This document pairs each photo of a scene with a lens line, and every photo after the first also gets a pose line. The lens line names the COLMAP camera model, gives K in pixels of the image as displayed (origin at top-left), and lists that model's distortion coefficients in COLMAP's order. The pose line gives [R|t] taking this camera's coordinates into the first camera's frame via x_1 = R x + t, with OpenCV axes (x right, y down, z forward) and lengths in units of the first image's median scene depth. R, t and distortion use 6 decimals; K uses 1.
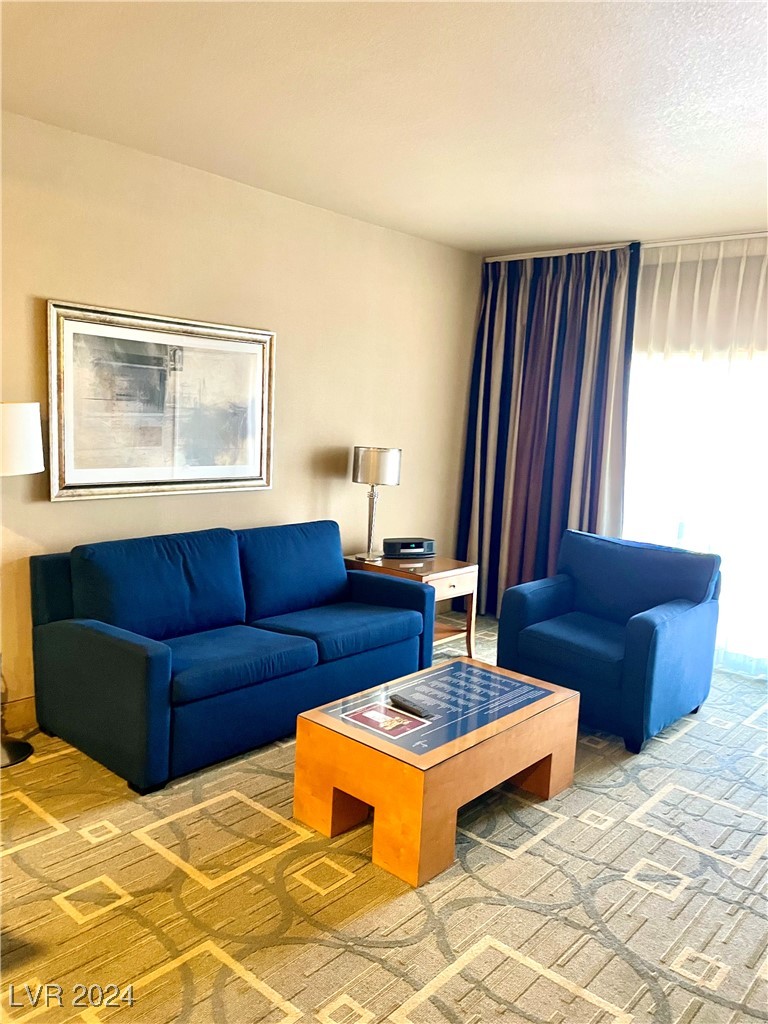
lens RADIAL K [[773.4, 0, 376.6], [0, 773.4, 512.7], [0, 0, 1]] dist [0.074677, -0.105008]
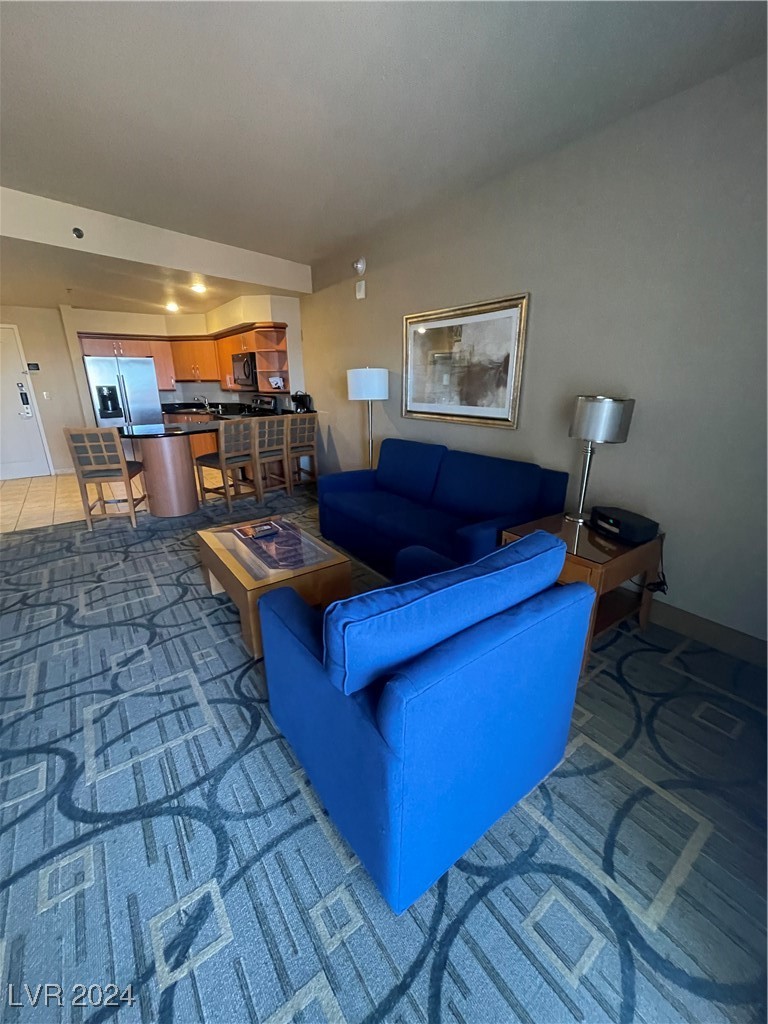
lens RADIAL K [[410.4, 0, 383.6], [0, 410.4, 511.0], [0, 0, 1]] dist [-0.004729, 0.000326]
pose [[-0.204485, 0.254898, -0.945099, 0.870809], [-0.136941, 0.948557, 0.285459, -0.102409], [0.969244, 0.187795, -0.159060, 1.431373]]
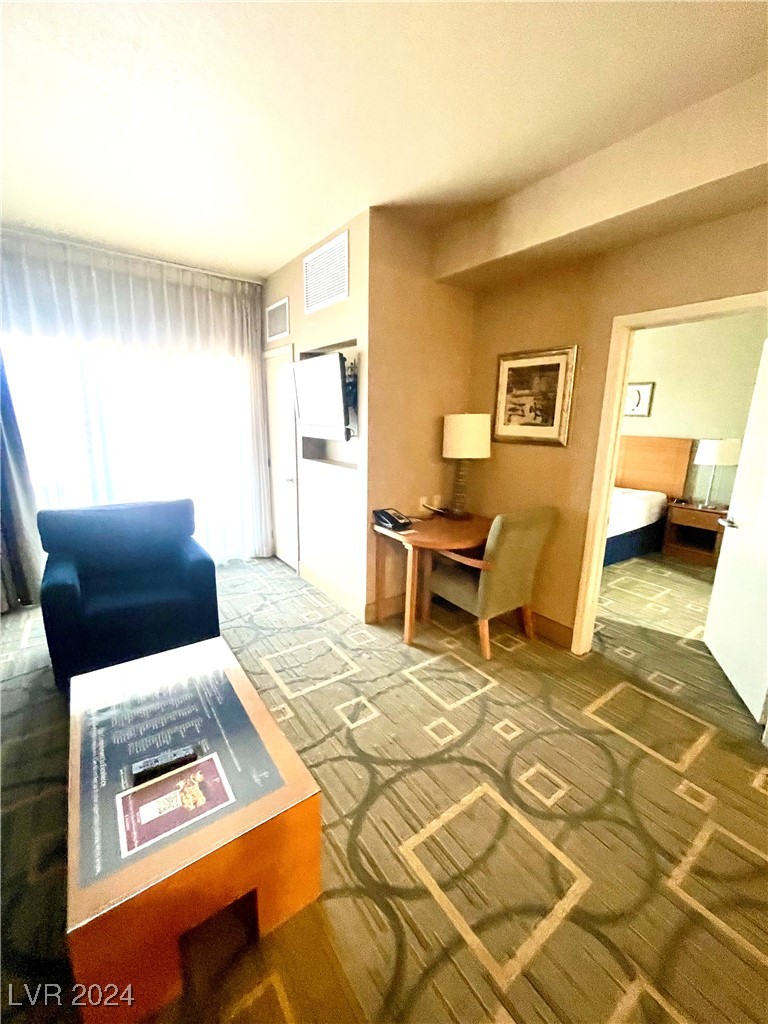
lens RADIAL K [[410.4, 0, 384.0], [0, 410.4, 512.8], [0, 0, 1]] dist [-0.004729, 0.000326]
pose [[0.209003, -0.260946, 0.942457, -0.247494], [0.119239, 0.963350, 0.240289, -0.075032], [-0.970618, 0.062156, 0.232458, 0.681088]]
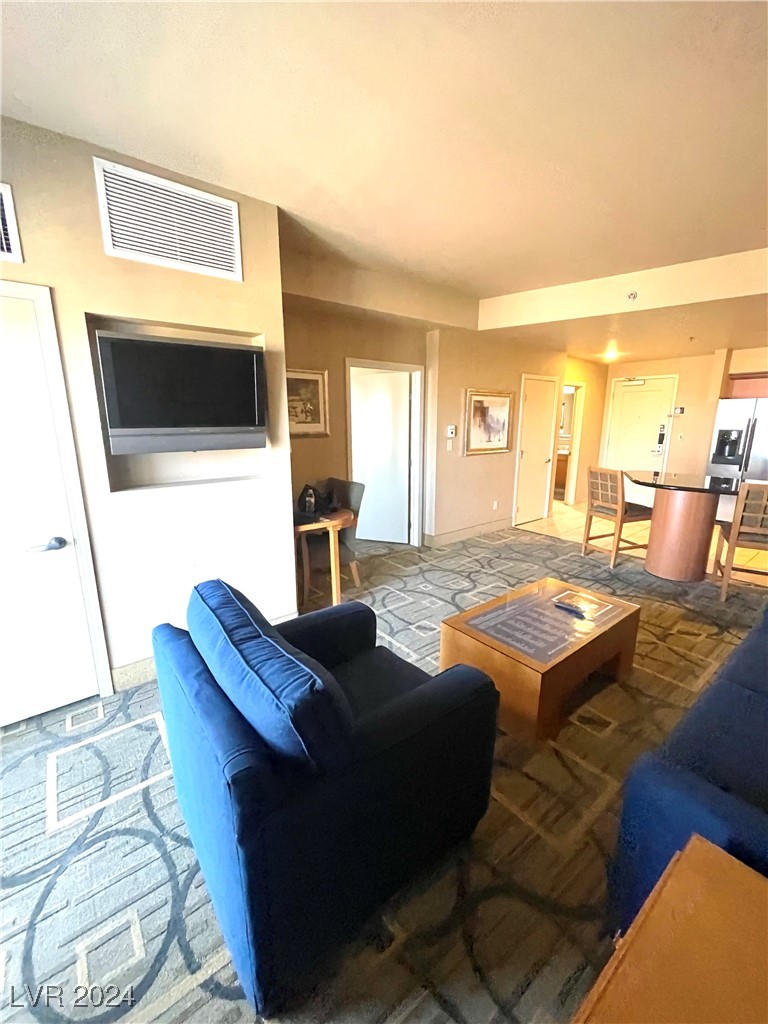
lens RADIAL K [[410.4, 0, 385.2], [0, 410.4, 511.3], [0, 0, 1]] dist [-0.004729, 0.000326]
pose [[-0.984206, -0.083899, 0.155883, 0.293352], [-0.023195, 0.934087, 0.356292, -0.203995], [-0.175500, 0.347049, -0.921280, 1.772352]]
